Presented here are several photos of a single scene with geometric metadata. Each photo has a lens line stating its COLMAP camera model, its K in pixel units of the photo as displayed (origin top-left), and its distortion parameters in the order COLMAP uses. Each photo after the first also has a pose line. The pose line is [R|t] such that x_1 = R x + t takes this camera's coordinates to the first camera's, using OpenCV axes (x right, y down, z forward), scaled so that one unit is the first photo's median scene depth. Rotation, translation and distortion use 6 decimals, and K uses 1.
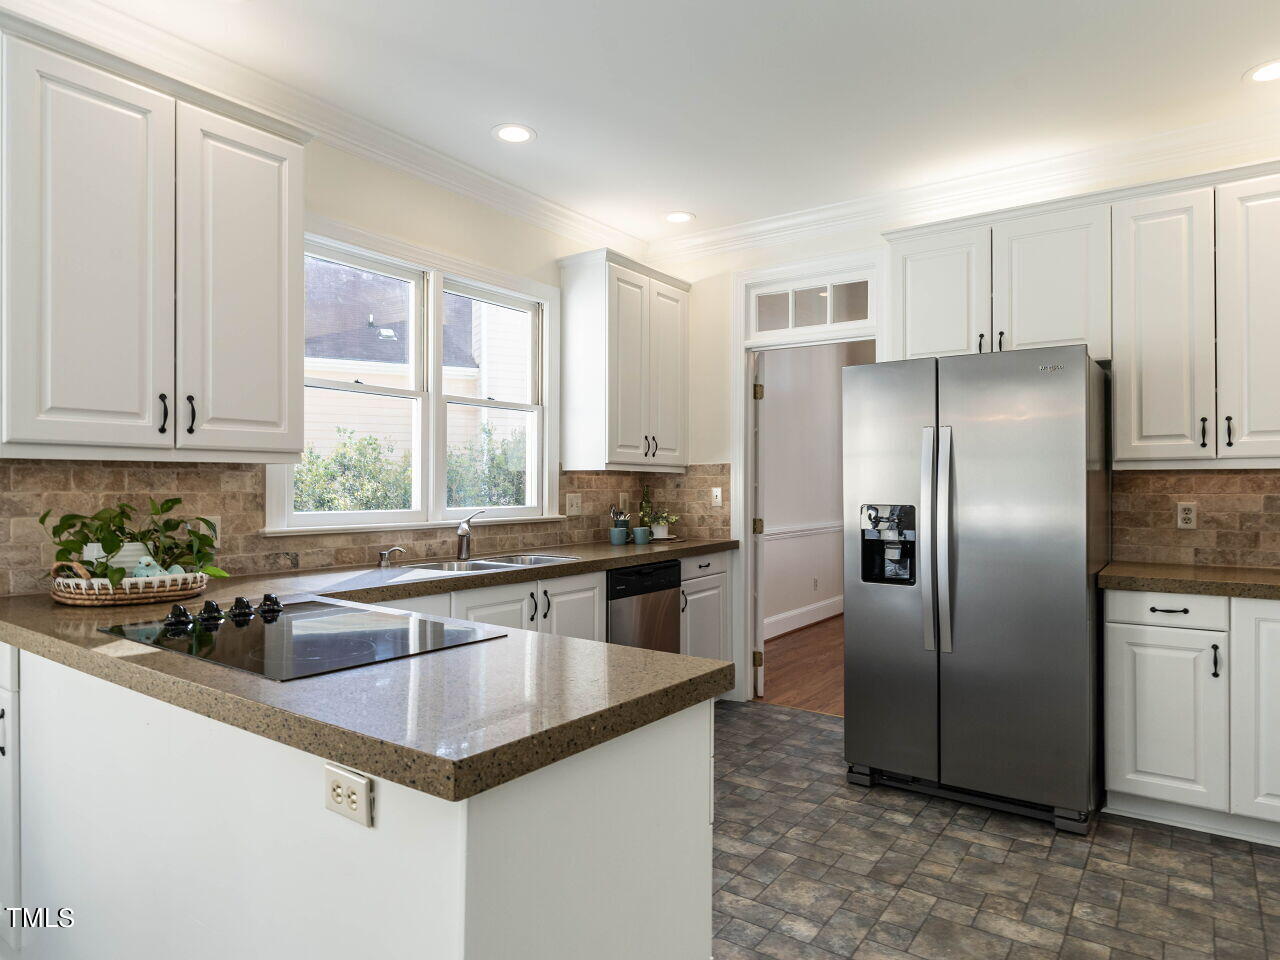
lens RADIAL K [[777.5, 0, 640.0], [0, 777.5, 480.0], [0, 0, 1]] dist [-0.000442, -0.000489]
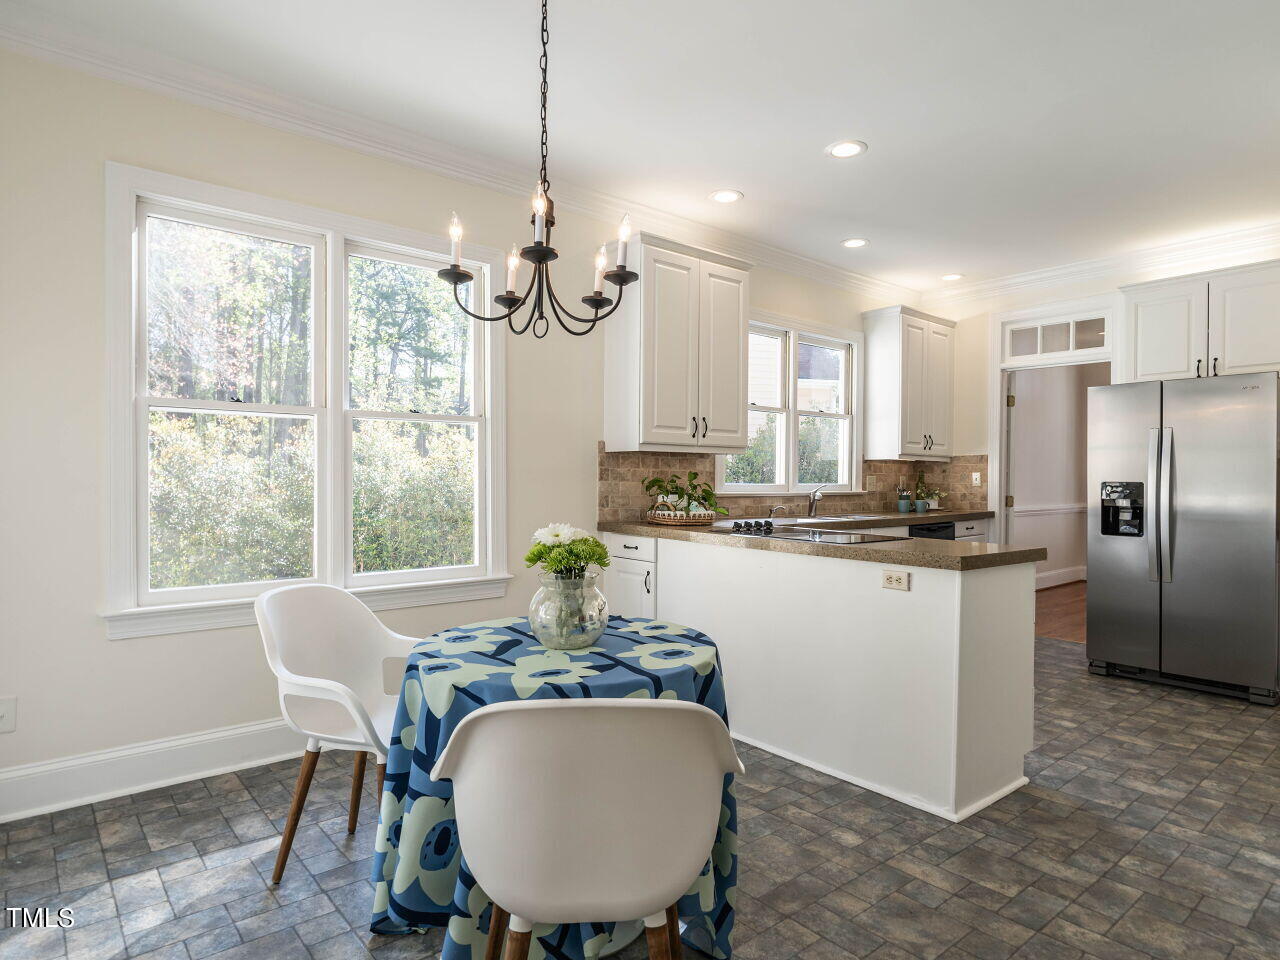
lens RADIAL K [[750.4, 0, 640.0], [0, 750.4, 480.0], [0, 0, 1]] dist [0.000983, 0.001152]
pose [[0.969853, 0.006822, -0.243593, -0.183666], [-0.004751, 0.999947, 0.009088, 0.016643], [0.243643, -0.007657, 0.969835, -0.500410]]
